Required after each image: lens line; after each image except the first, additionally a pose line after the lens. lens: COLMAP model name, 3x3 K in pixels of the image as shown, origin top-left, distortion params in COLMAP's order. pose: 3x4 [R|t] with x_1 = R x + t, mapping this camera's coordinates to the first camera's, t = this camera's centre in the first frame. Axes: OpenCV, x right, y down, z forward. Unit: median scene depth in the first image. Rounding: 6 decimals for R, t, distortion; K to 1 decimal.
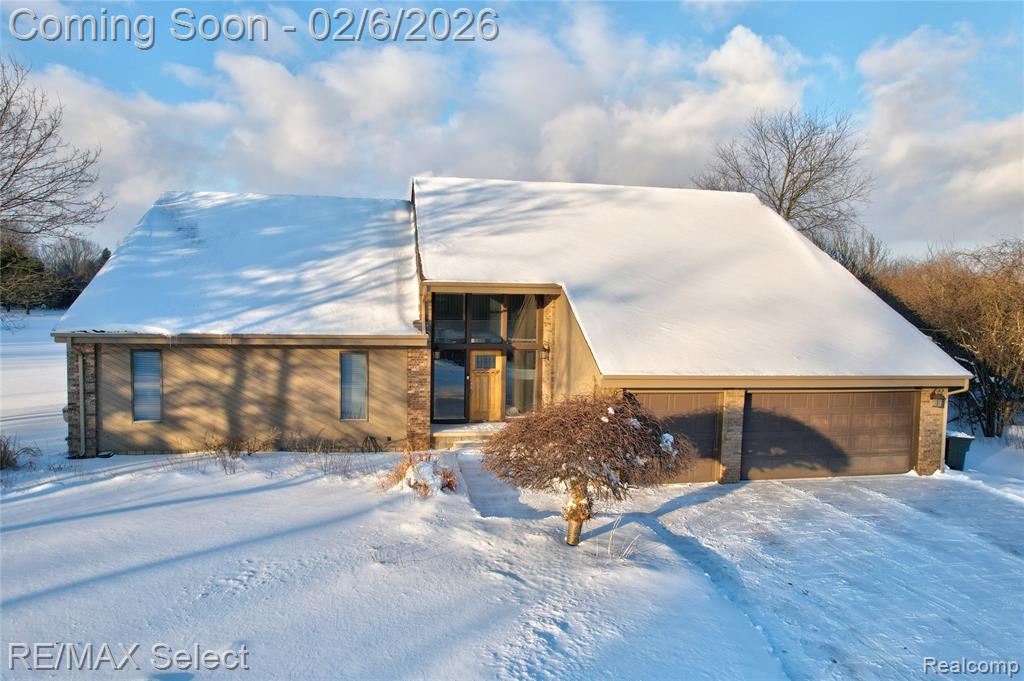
lens RADIAL K [[658.2, 0, 509.5], [0, 658.2, 336.8], [0, 0, 1]] dist [-0.082199, 0.079181]
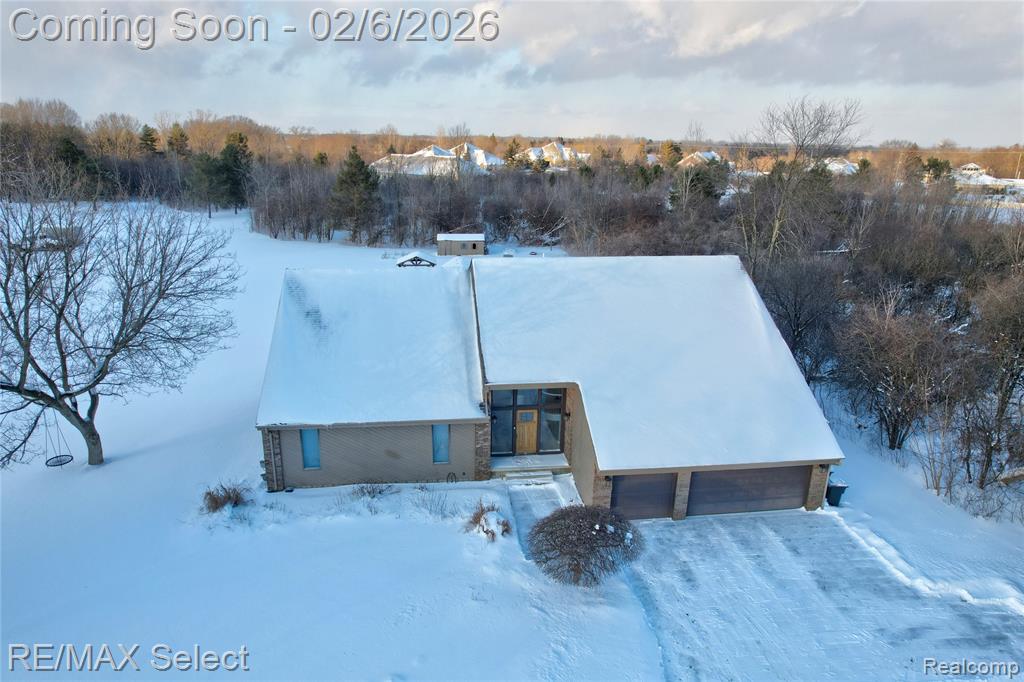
lens RADIAL K [[658.2, 0, 509.5], [0, 658.2, 337.3], [0, 0, 1]] dist [-0.082199, 0.079181]
pose [[0.998738, 0.010350, -0.049149, -0.005054], [0.001145, 0.973589, 0.228303, -0.555169], [0.050214, -0.228071, 0.972349, -0.459844]]
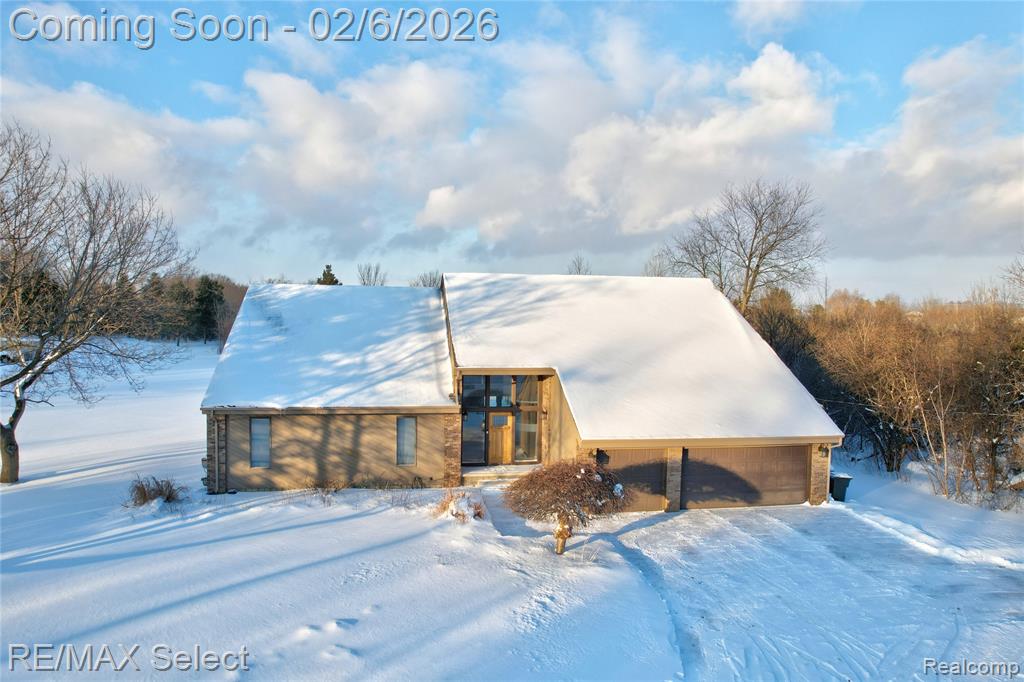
lens RADIAL K [[658.2, 0, 509.5], [0, 658.2, 337.3], [0, 0, 1]] dist [-0.082199, 0.079181]
pose [[0.999984, -0.002070, -0.005271, -0.011682], [0.001955, 0.999762, -0.021712, -0.122806], [0.005314, 0.021702, 0.999750, -0.424226]]
